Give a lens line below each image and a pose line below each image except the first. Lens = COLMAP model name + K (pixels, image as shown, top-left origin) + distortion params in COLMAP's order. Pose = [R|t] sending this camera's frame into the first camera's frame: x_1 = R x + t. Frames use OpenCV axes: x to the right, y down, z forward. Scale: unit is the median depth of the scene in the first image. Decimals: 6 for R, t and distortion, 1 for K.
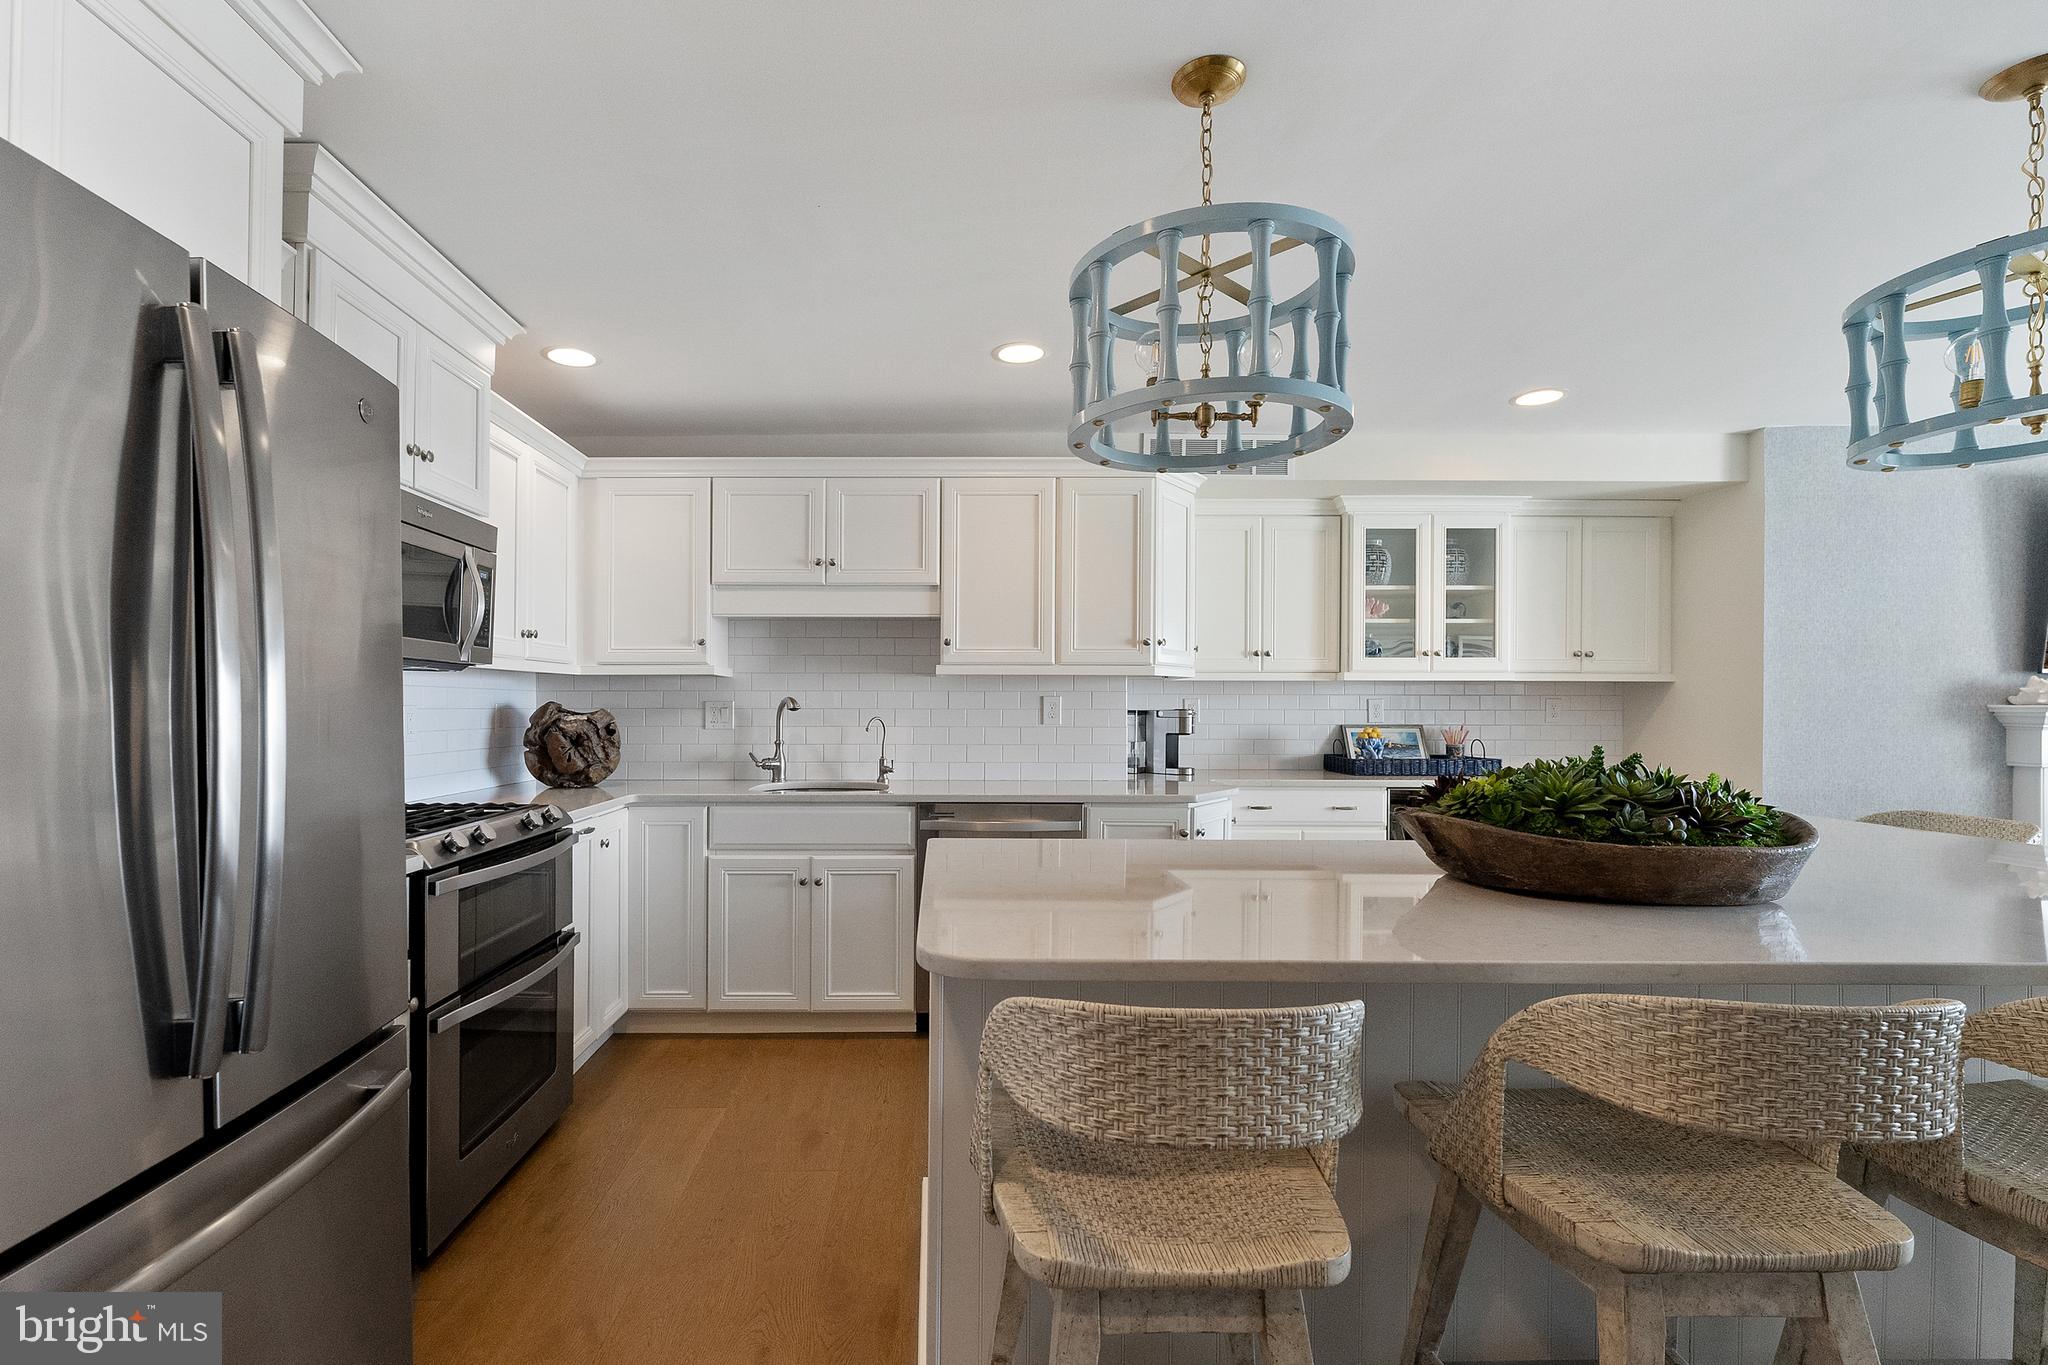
lens RADIAL K [[900.0, 0, 999.1], [0, 900.0, 692.7], [0, 0, 1]] dist [-0.004864, 0.000144]
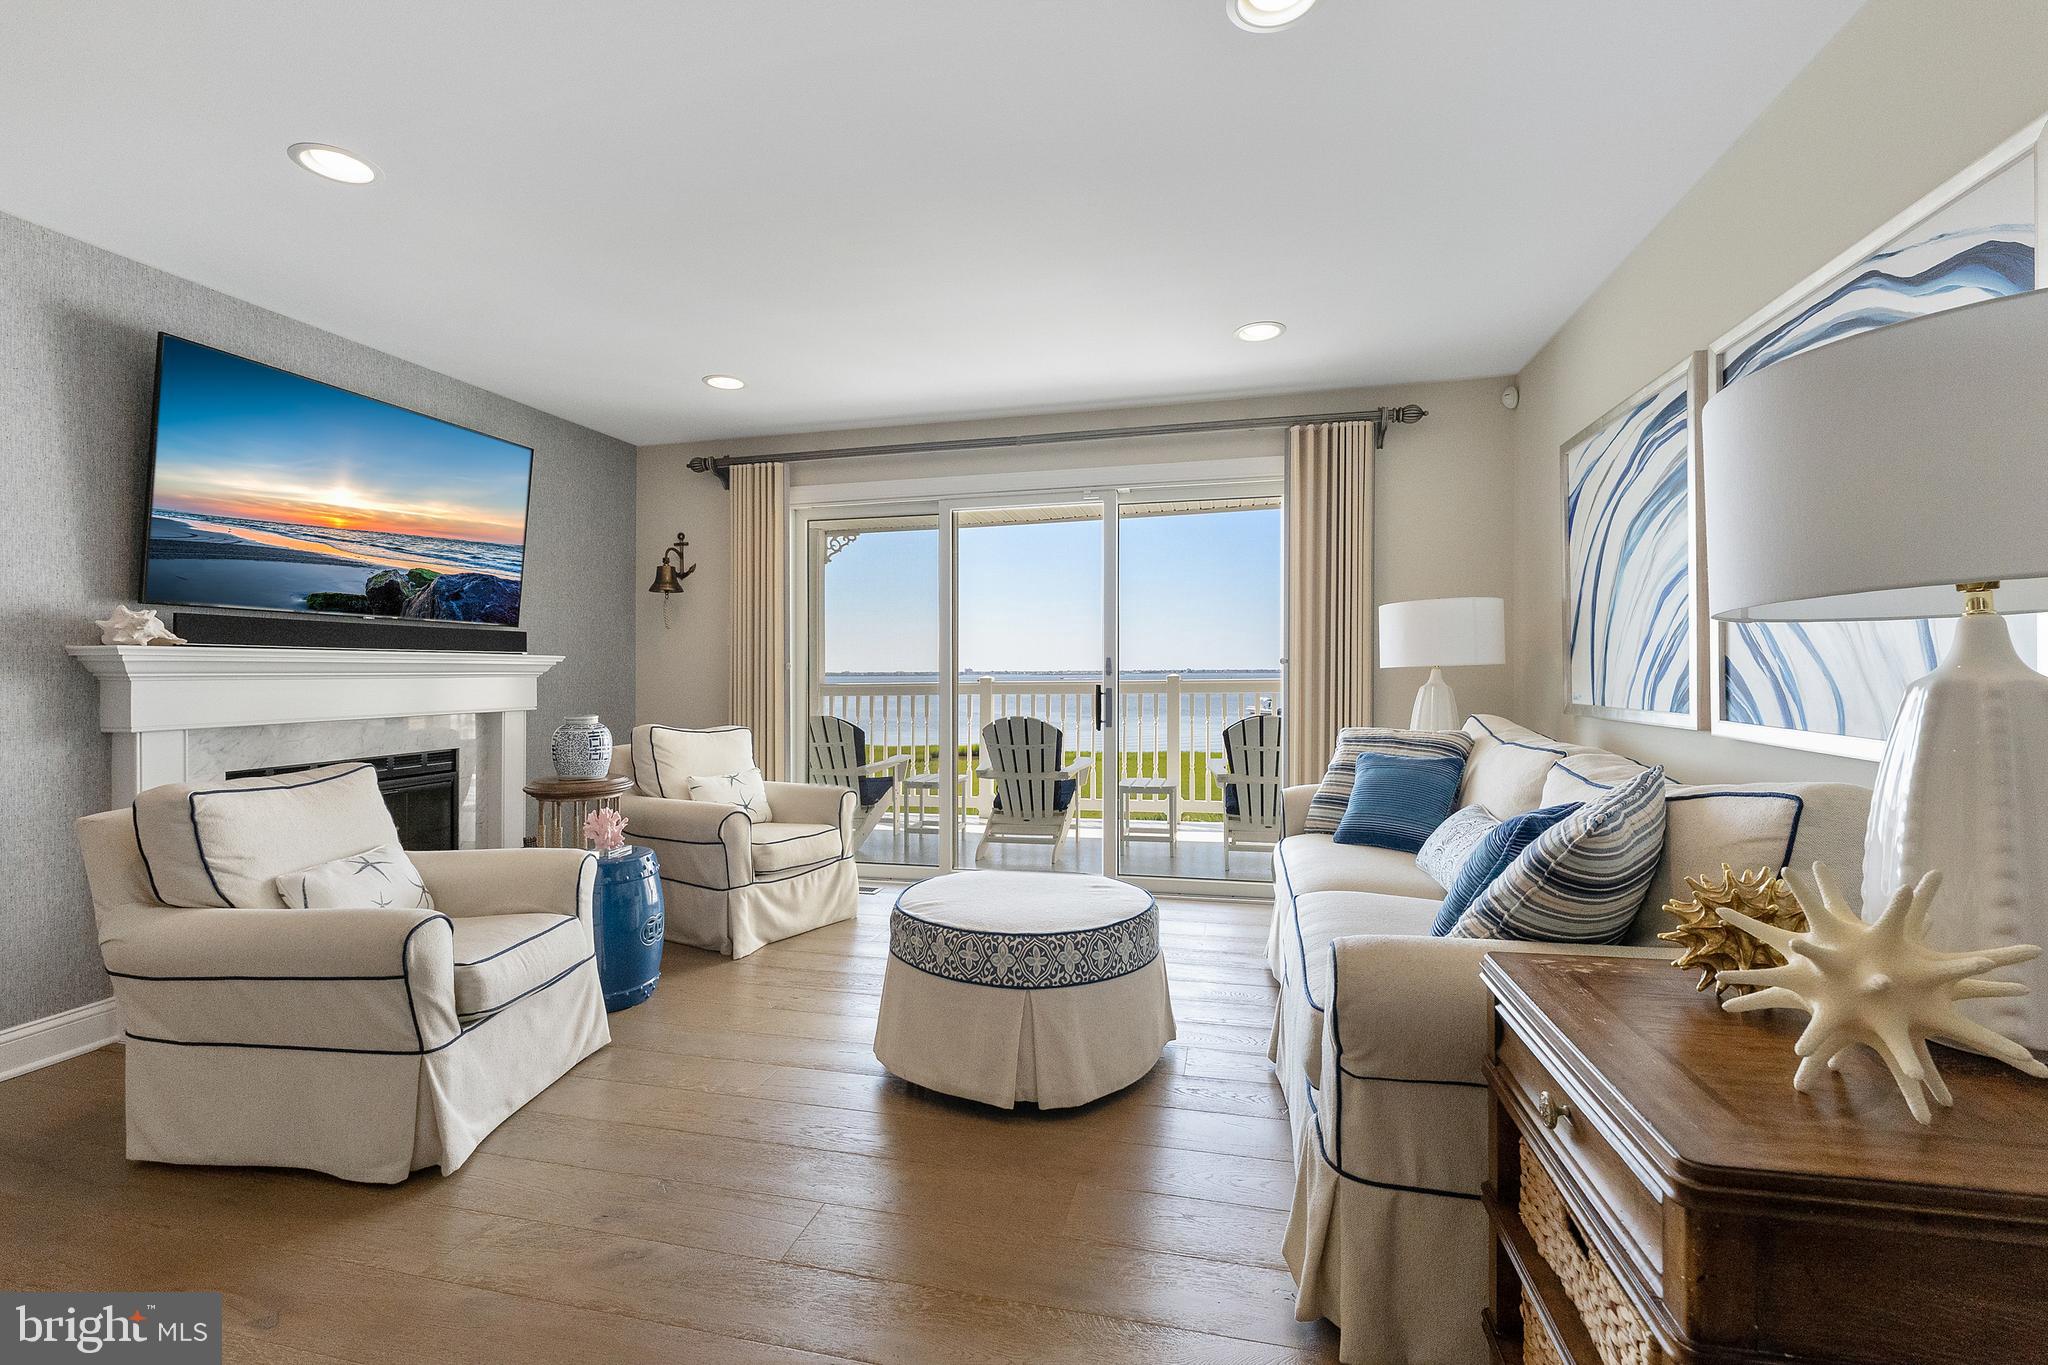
lens RADIAL K [[854.5, 0, 1042.7], [0, 854.5, 674.2], [0, 0, 1]] dist [-0.000506, -0.000217]
pose [[0.218017, -0.004958, 0.975932, 0.735142], [-0.006889, 0.999954, 0.006619, 0.030369], [-0.975921, -0.008166, 0.217973, 0.151209]]
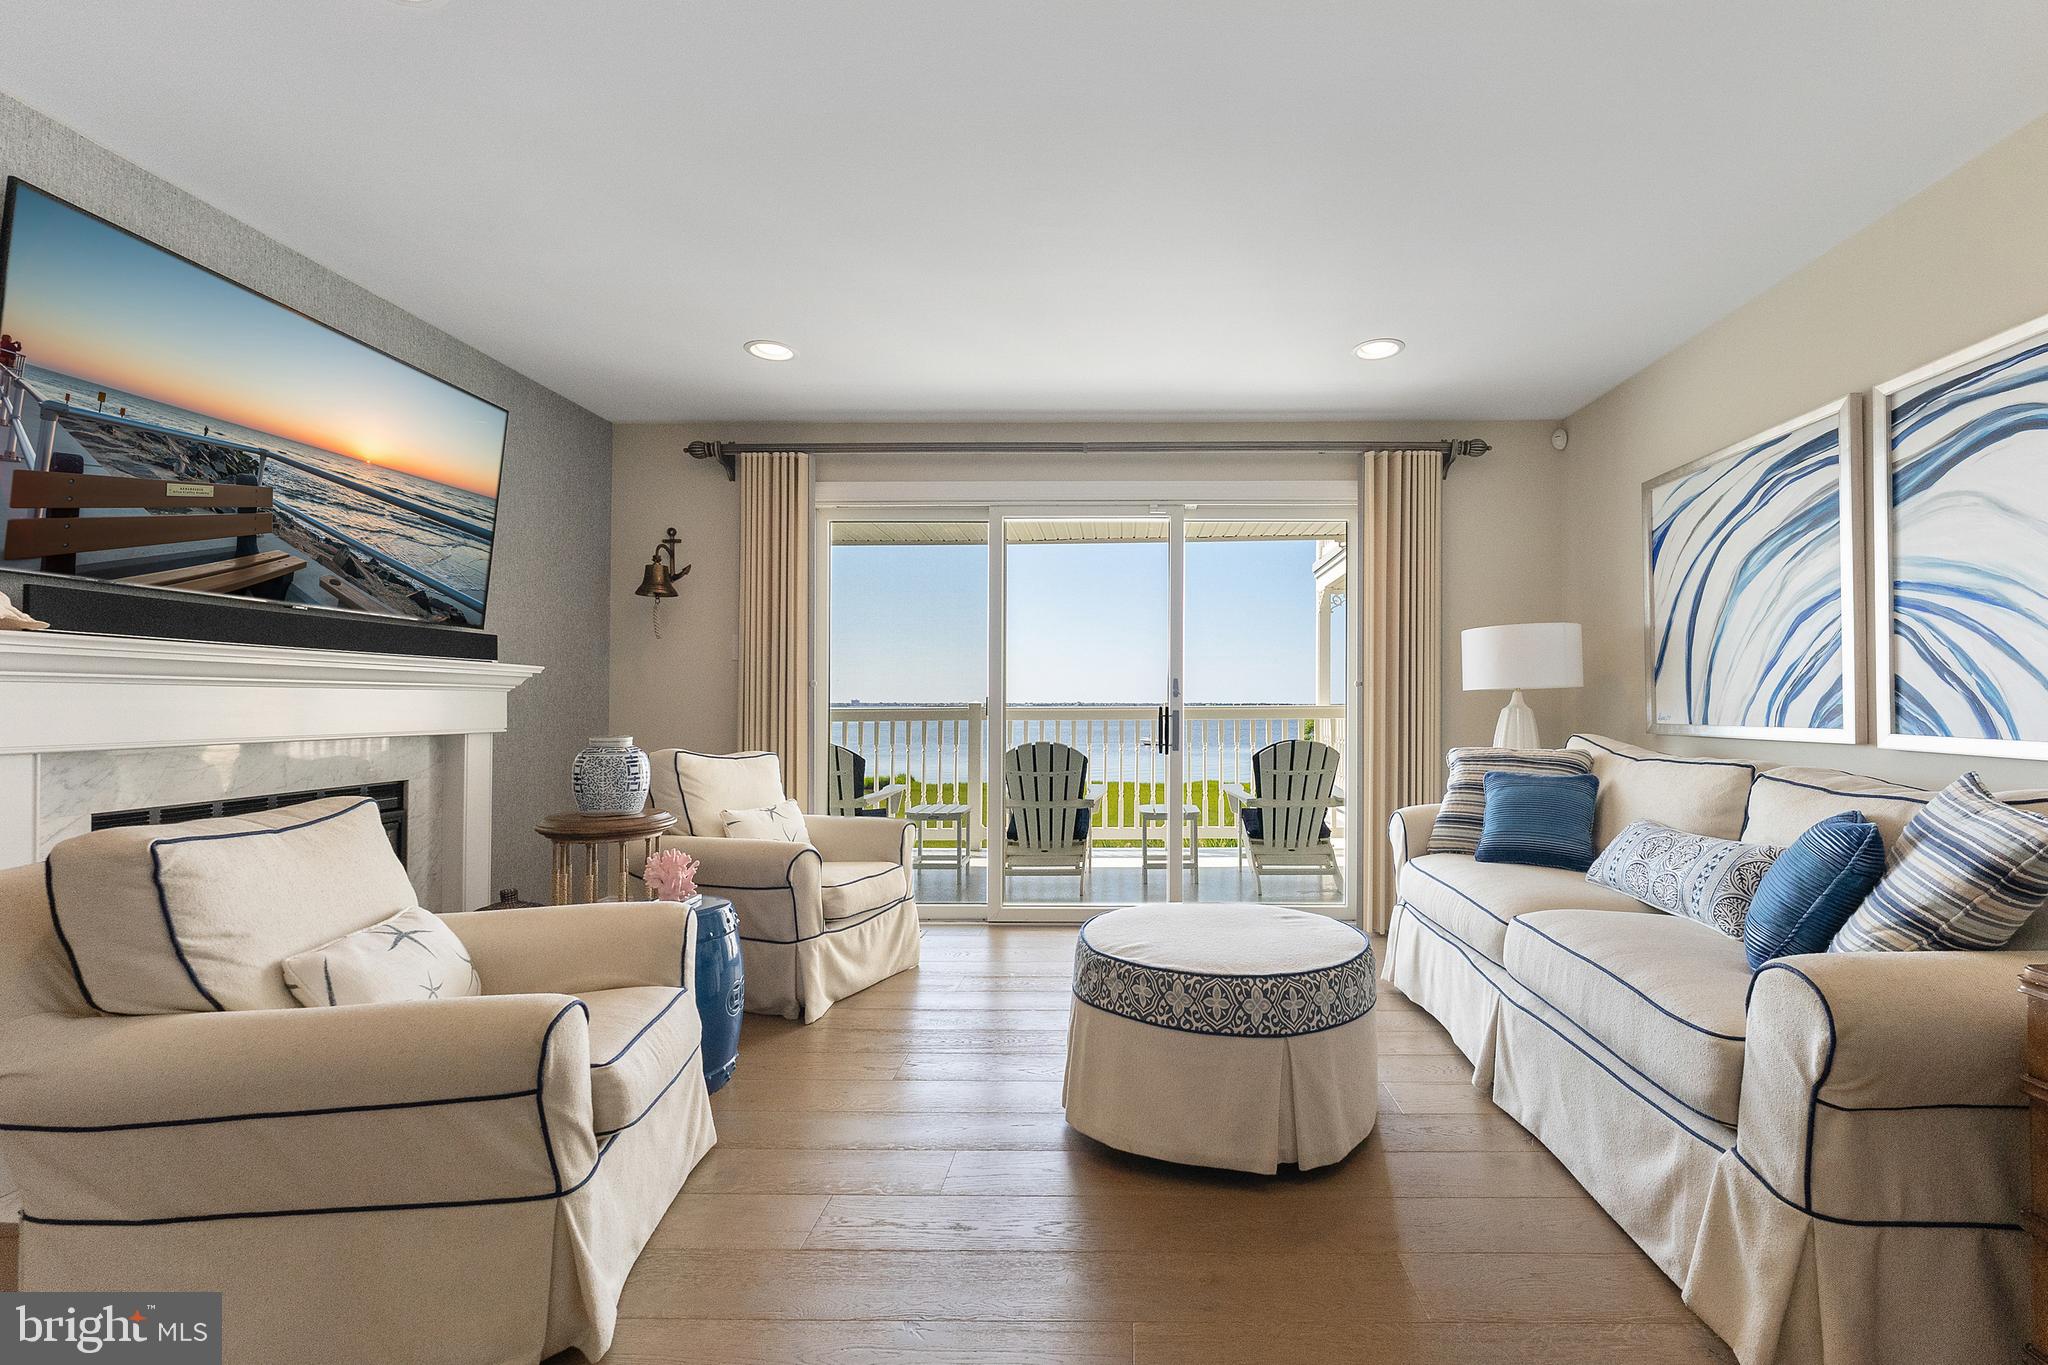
lens RADIAL K [[833.8, 0, 1116.4], [0, 833.8, 701.2], [0, 0, 1]] dist [-0.003270, -0.000505]
pose [[-0.004554, 0.003099, 0.999985, 0.799138], [-0.015260, 0.999879, -0.003168, 0.050234], [-0.999873, -0.015275, -0.004506, 0.413307]]
